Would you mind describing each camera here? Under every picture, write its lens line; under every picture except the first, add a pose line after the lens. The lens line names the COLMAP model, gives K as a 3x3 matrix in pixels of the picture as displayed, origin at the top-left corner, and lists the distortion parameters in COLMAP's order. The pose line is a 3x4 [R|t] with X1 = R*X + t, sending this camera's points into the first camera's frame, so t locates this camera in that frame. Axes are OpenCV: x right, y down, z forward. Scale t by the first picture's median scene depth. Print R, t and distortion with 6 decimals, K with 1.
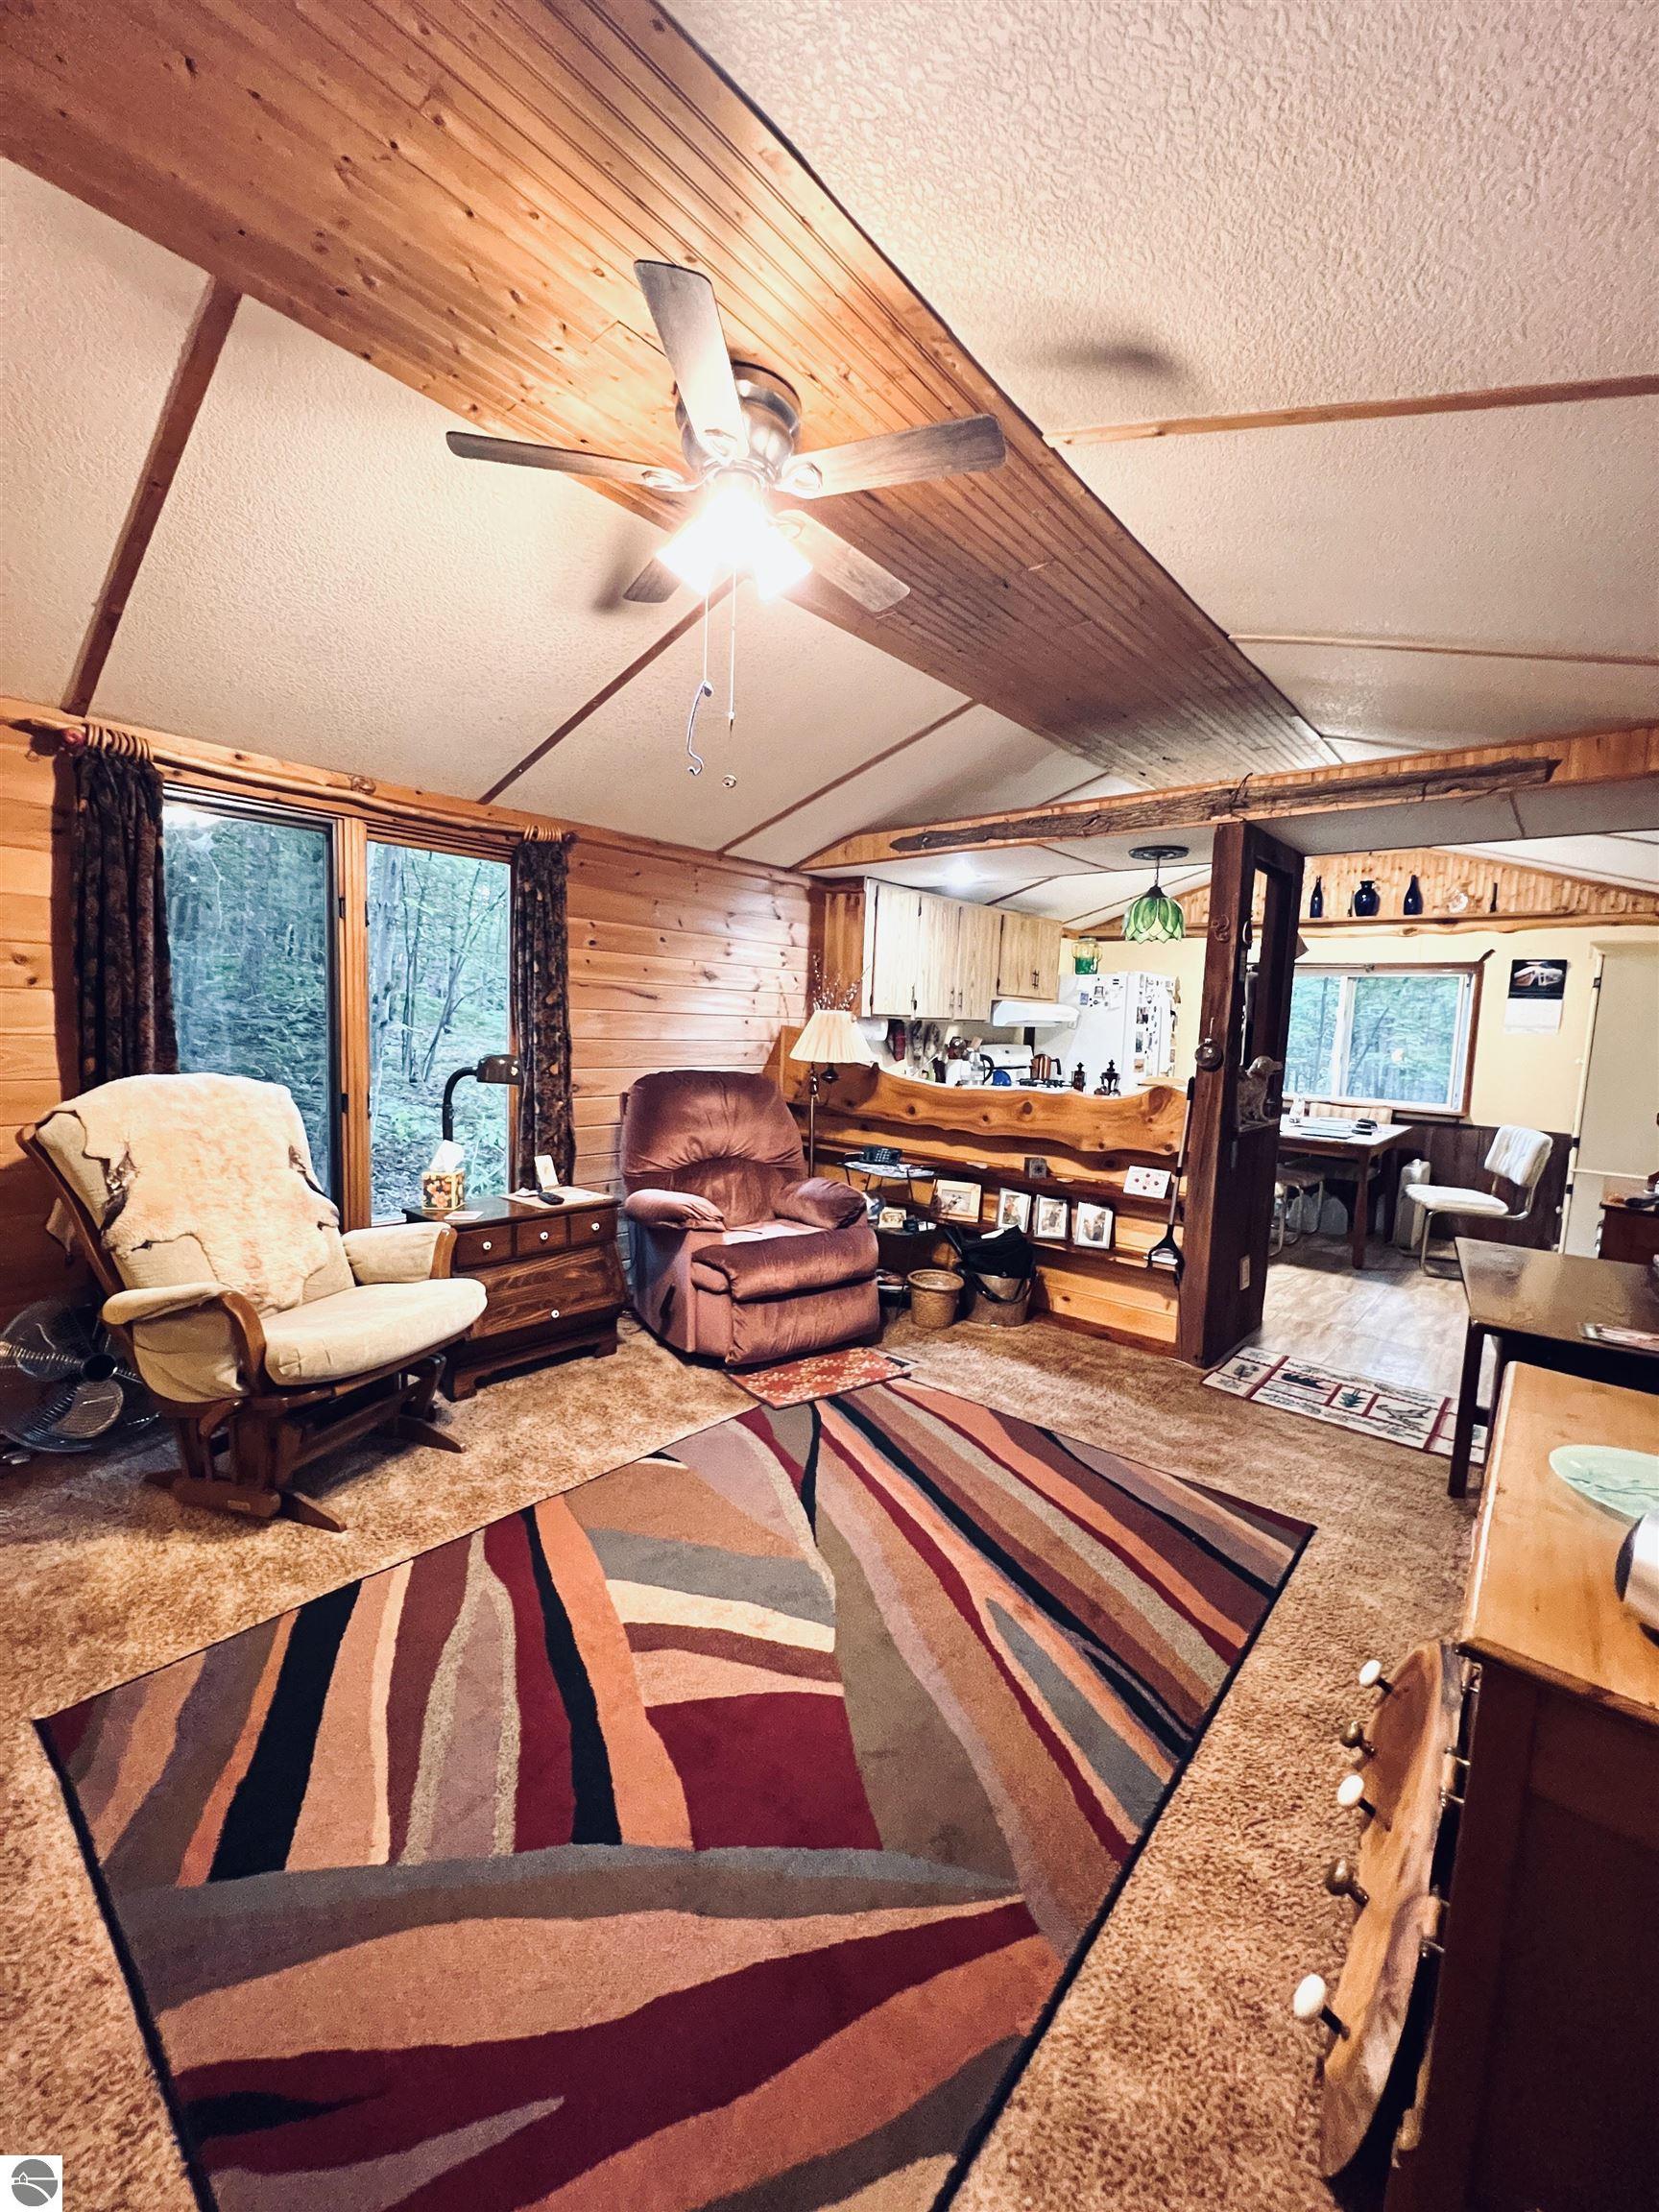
lens RADIAL K [[885.4, 0, 831.2], [0, 885.4, 1107.4], [0, 0, 1]] dist [-0.004603, 0.000463]
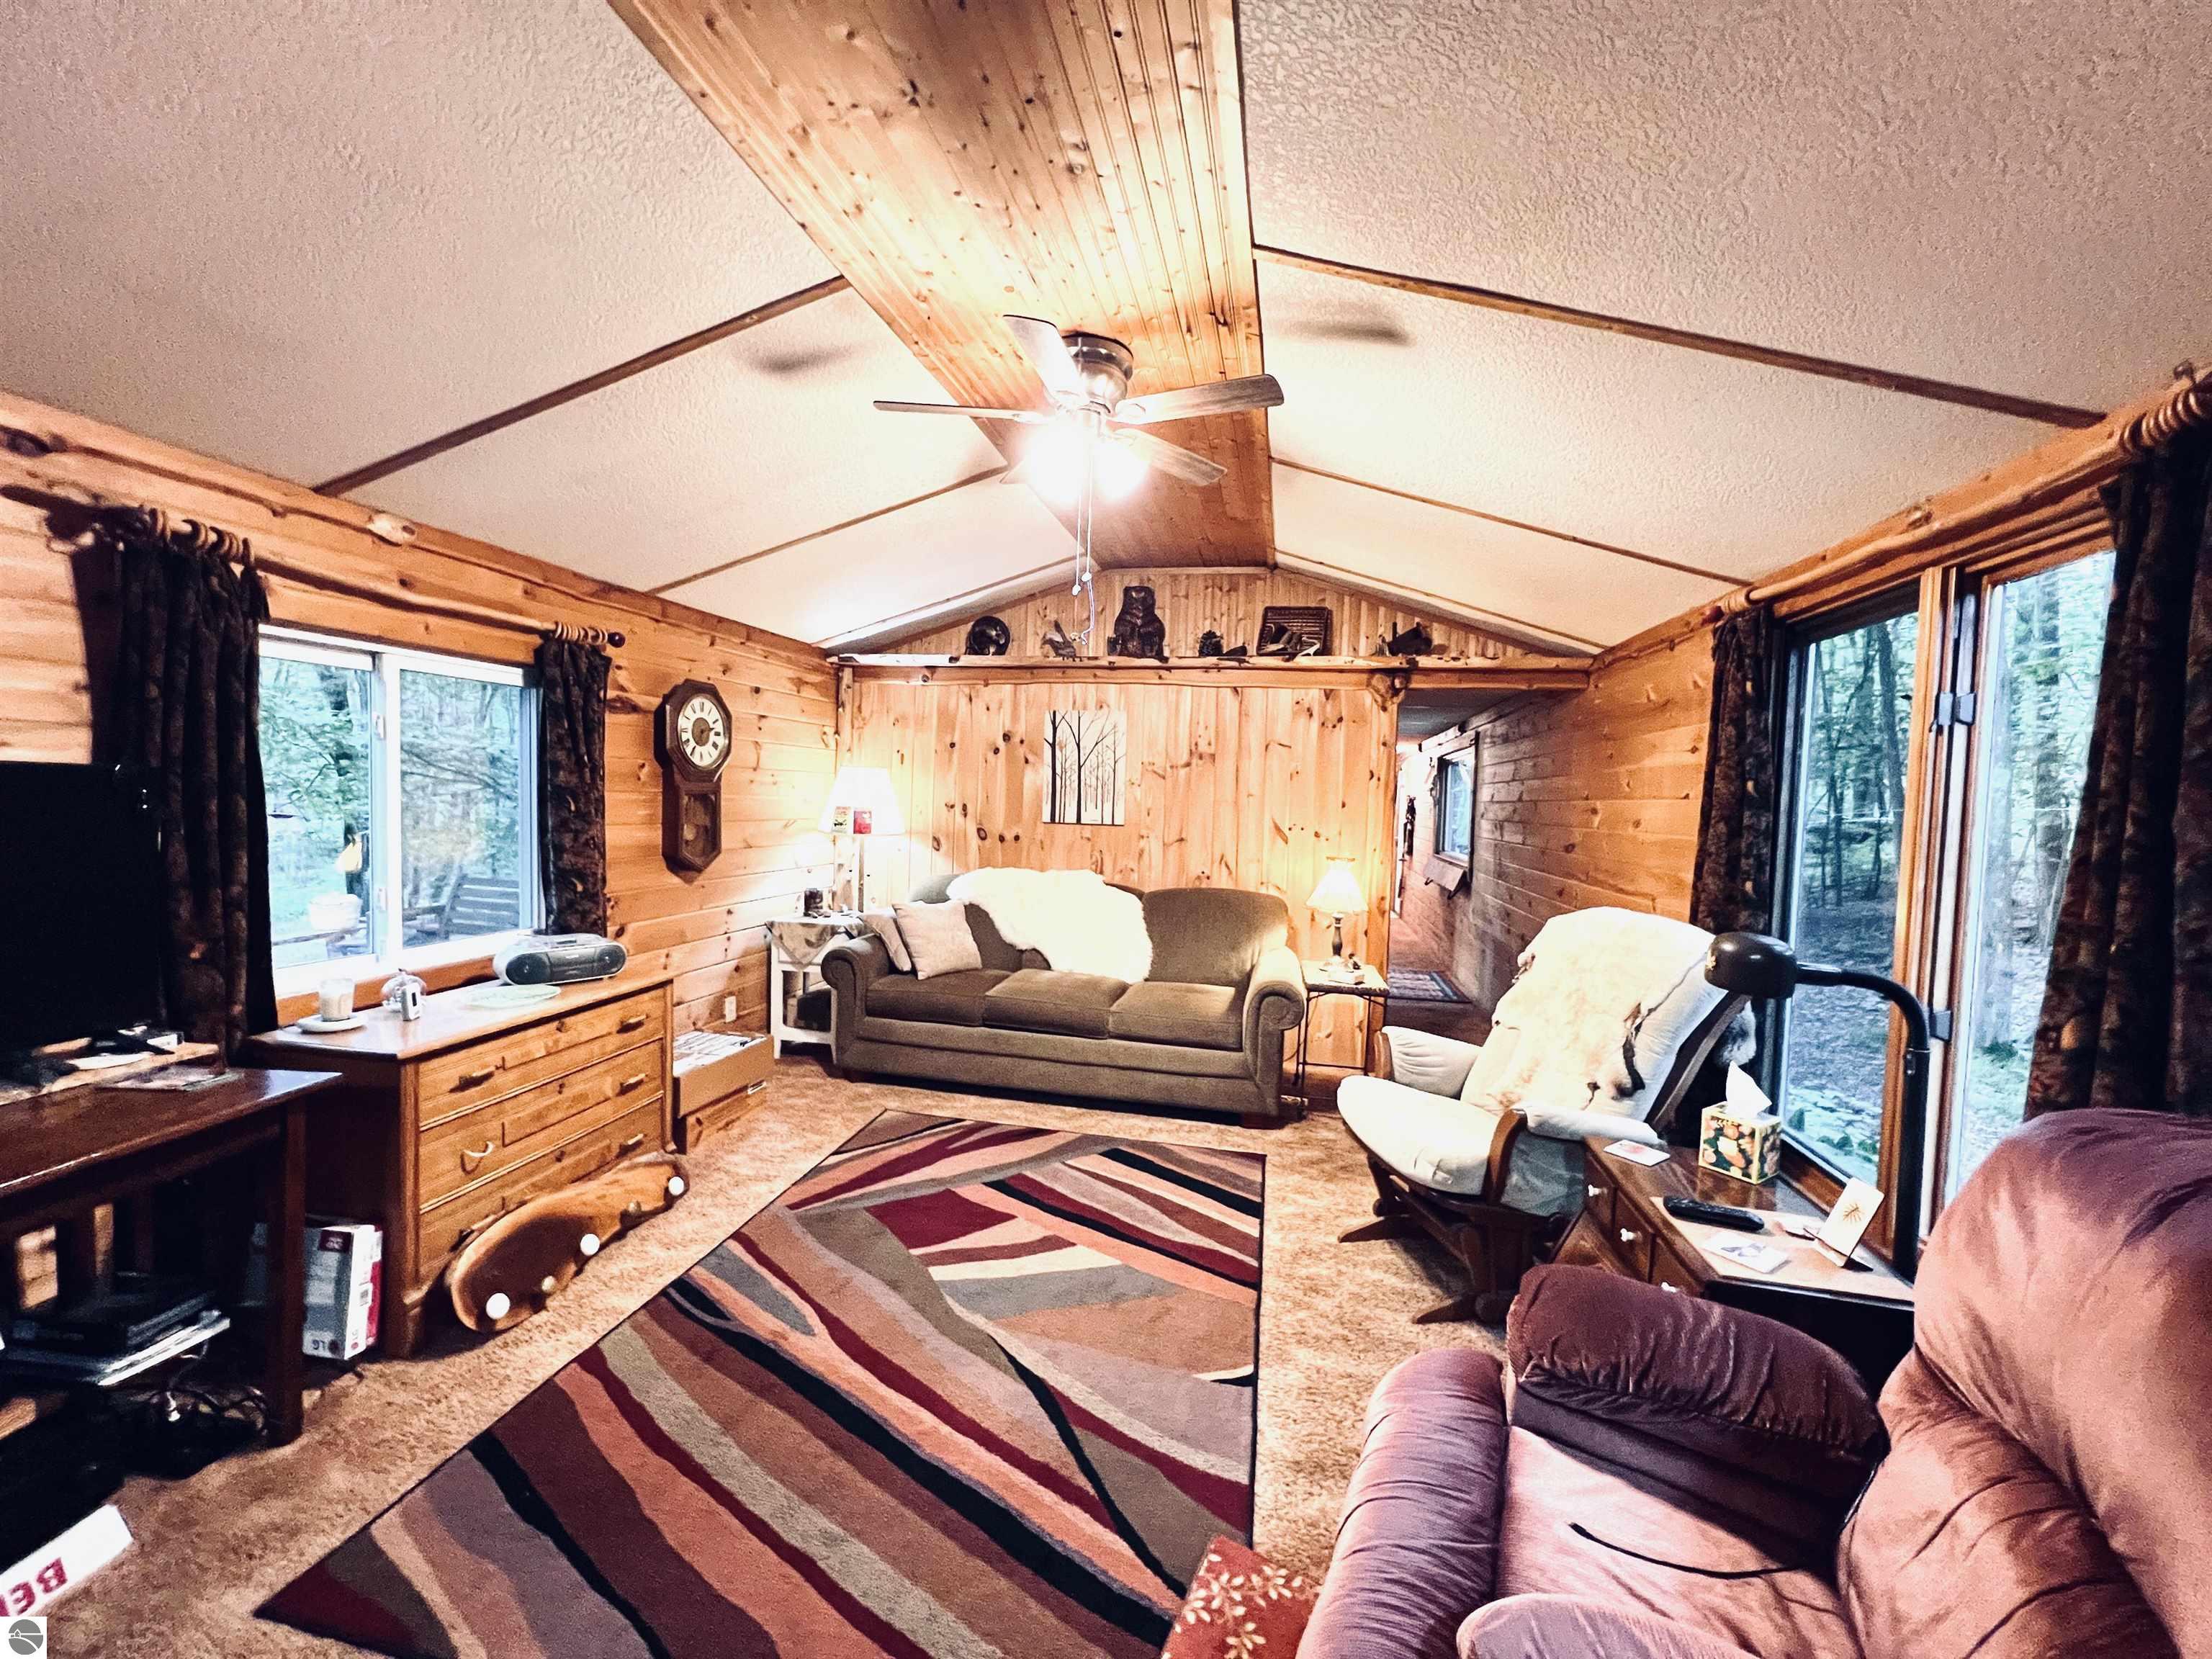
lens RADIAL K [[885.4, 0, 1103.3], [0, 885.4, 833.1], [0, 0, 1]] dist [-0.004603, 0.000463]
pose [[-0.872377, -0.041478, -0.487071, 0.434253], [-0.113247, 0.986435, 0.118831, -0.237394], [0.475535, 0.158825, -0.865240, 2.073214]]
